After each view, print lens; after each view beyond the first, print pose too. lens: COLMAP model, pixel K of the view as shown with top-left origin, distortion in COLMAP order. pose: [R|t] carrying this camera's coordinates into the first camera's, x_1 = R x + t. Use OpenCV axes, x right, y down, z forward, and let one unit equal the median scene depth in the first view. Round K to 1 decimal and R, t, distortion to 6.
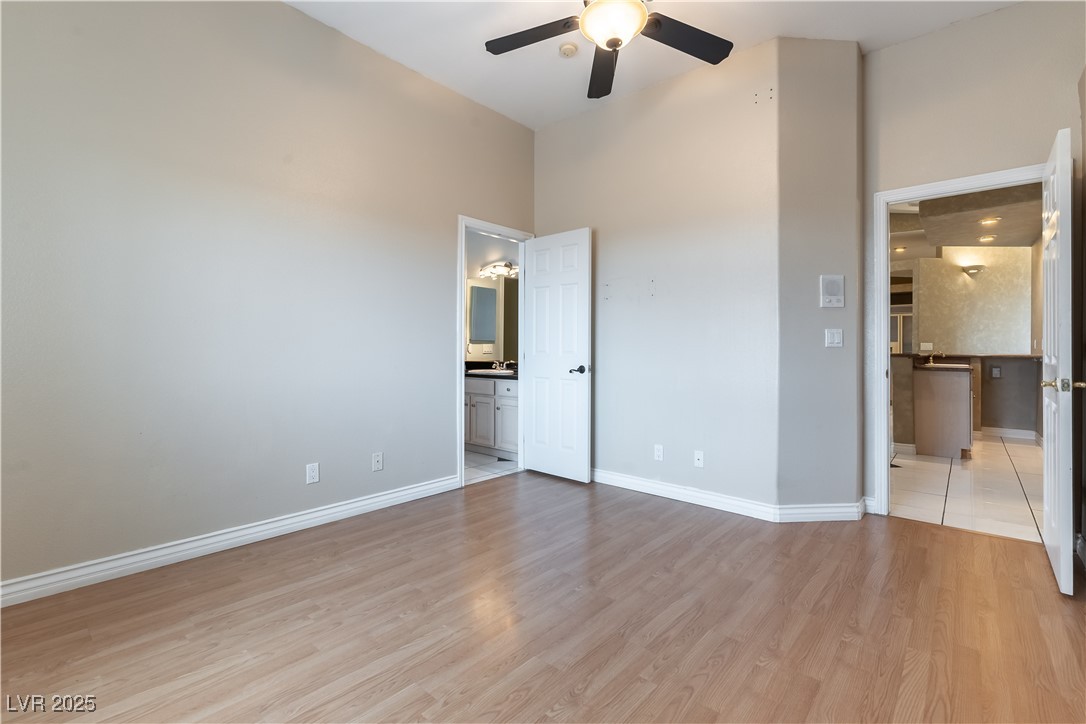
lens RADIAL K [[469.3, 0, 542.8], [0, 469.3, 355.0], [0, 0, 1]] dist [0.001204, -0.000450]
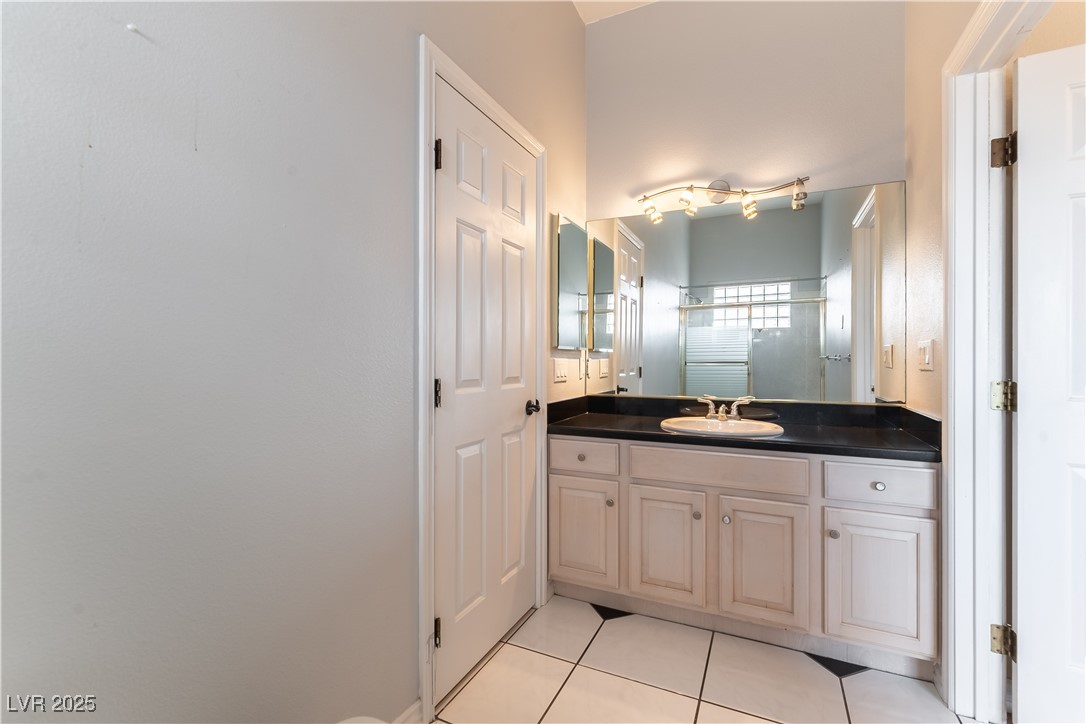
lens RADIAL K [[469.3, 0, 541.6], [0, 469.3, 359.9], [0, 0, 1]] dist [0.001204, -0.000450]
pose [[0.960507, 0.000057, 0.278256, -0.368179], [0.001003, 0.999993, -0.003667, -0.021449], [-0.278254, 0.003802, 0.960500, 0.610478]]
